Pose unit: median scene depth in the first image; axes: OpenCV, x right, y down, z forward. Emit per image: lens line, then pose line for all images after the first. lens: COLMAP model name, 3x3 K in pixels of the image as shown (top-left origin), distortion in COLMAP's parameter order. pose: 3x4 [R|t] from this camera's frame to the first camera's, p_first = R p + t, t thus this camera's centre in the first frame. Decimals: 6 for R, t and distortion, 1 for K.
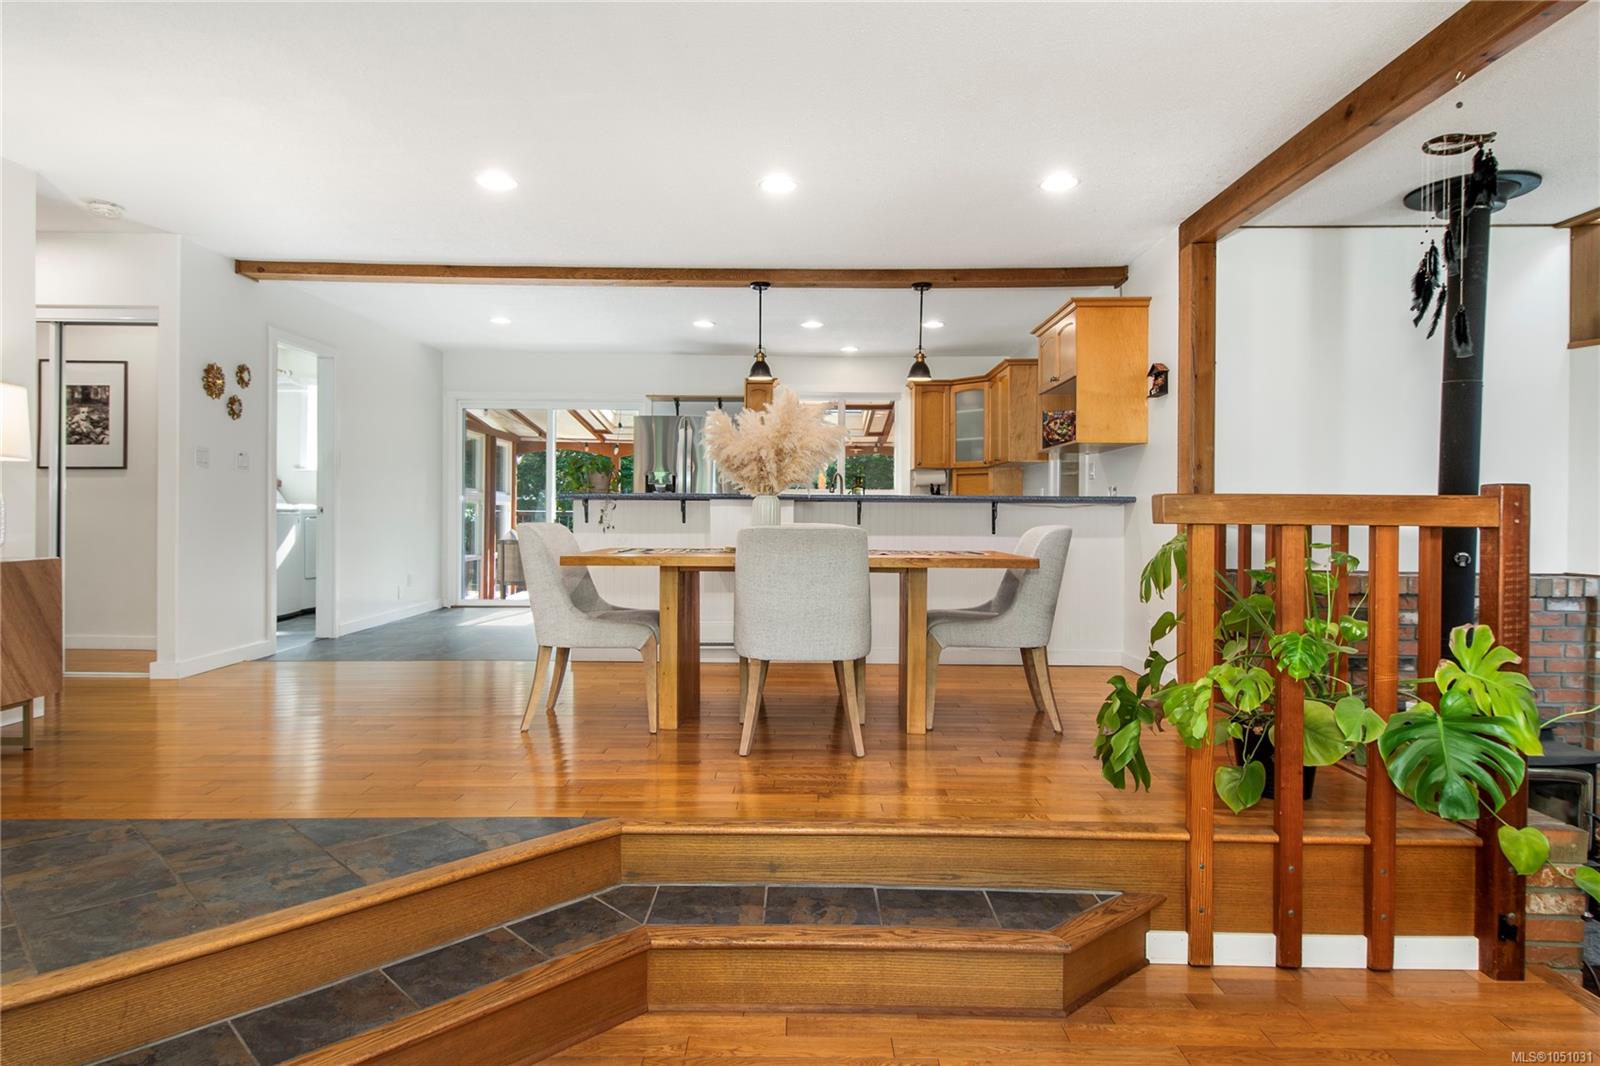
lens RADIAL K [[928.4, 0, 796.2], [0, 928.4, 516.1], [0, 0, 1]] dist [0.054610, -0.037781]
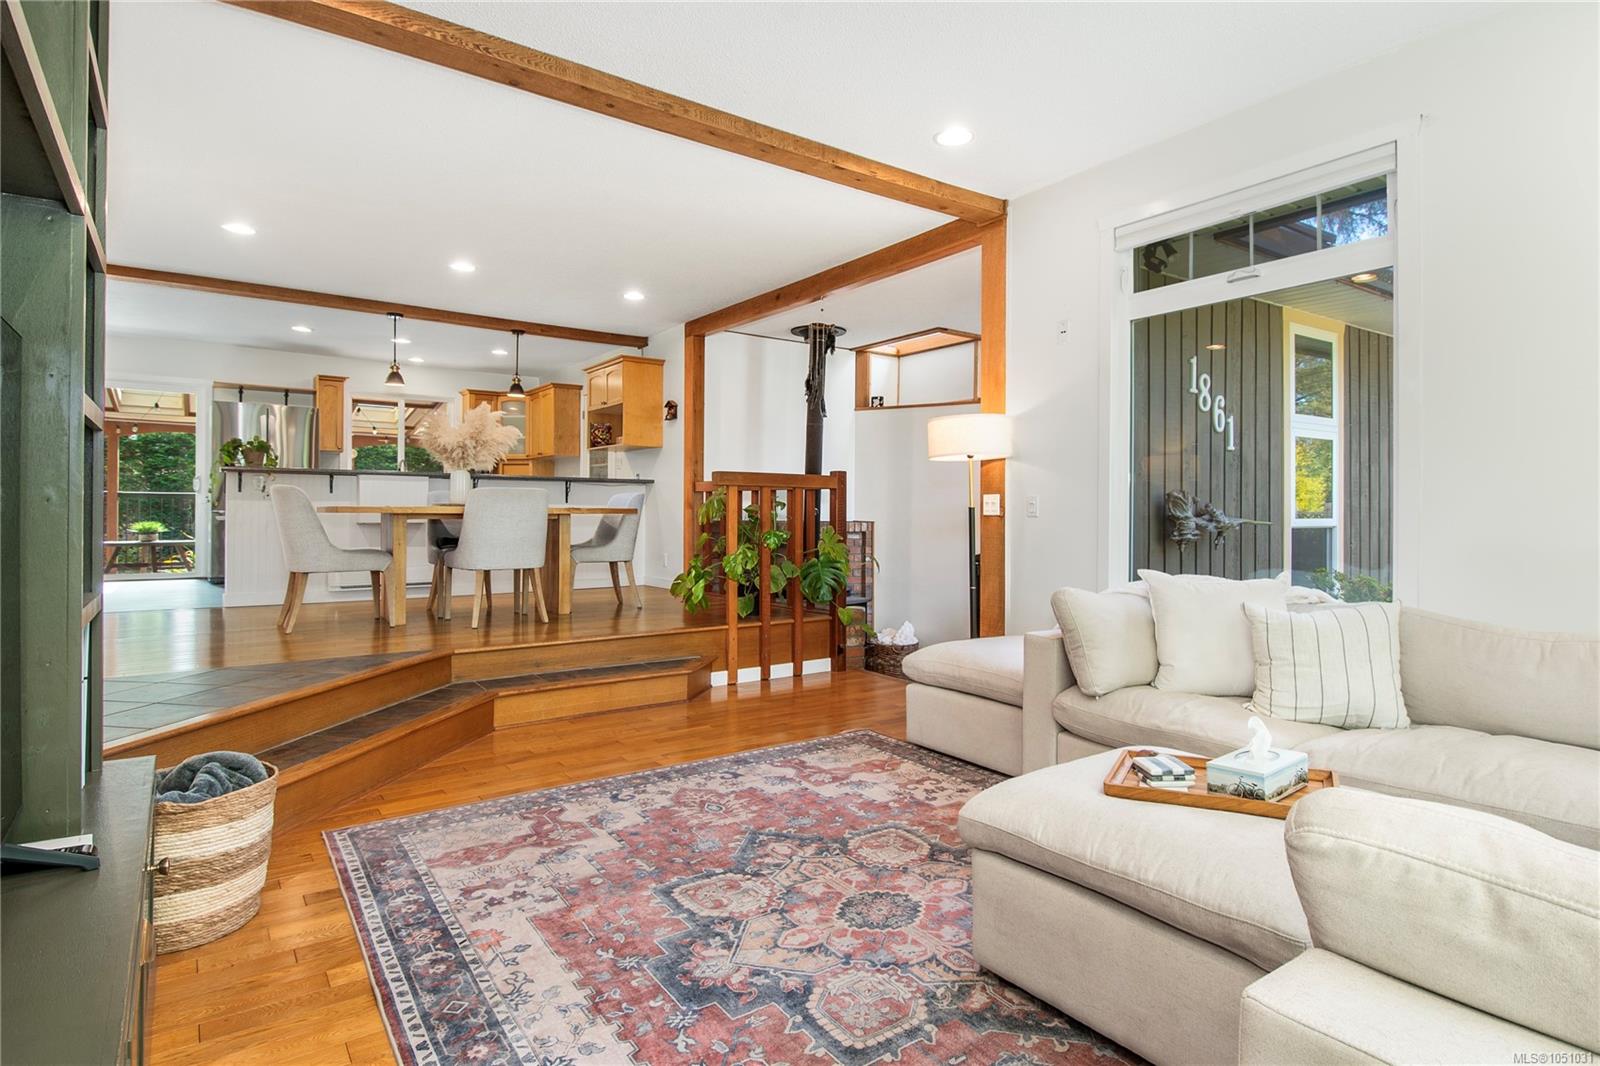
lens RADIAL K [[846.9, 0, 804.9], [0, 846.9, 498.1], [0, 0, 1]] dist [0.079542, -0.049018]
pose [[0.805345, 0.008236, 0.592749, -0.428469], [0.000994, 0.999883, -0.015244, 0.048198], [-0.592805, 0.012866, 0.805243, -0.492073]]
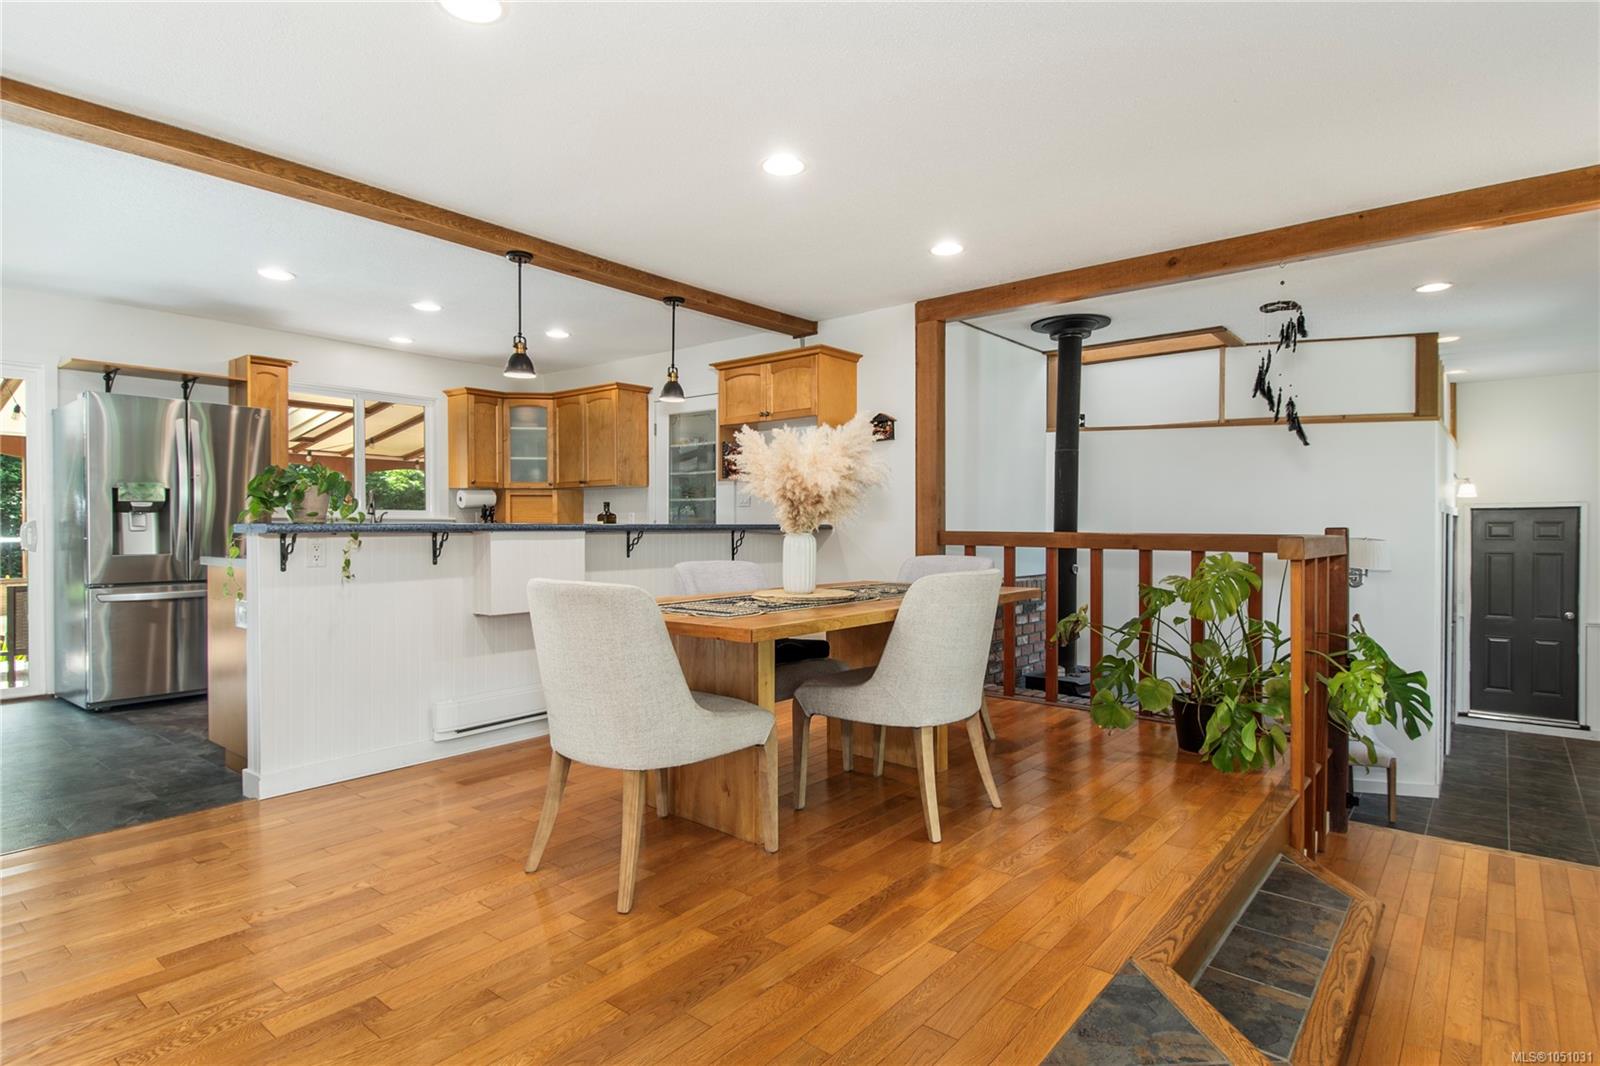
lens RADIAL K [[838.6, 0, 793.7], [0, 838.6, 517.4], [0, 0, 1]] dist [0.068606, -0.047014]
pose [[0.621293, 0.002803, 0.783573, -0.667689], [0.005194, 0.999957, -0.007695, -0.031077], [-0.783561, 0.008851, 0.621252, 0.552096]]
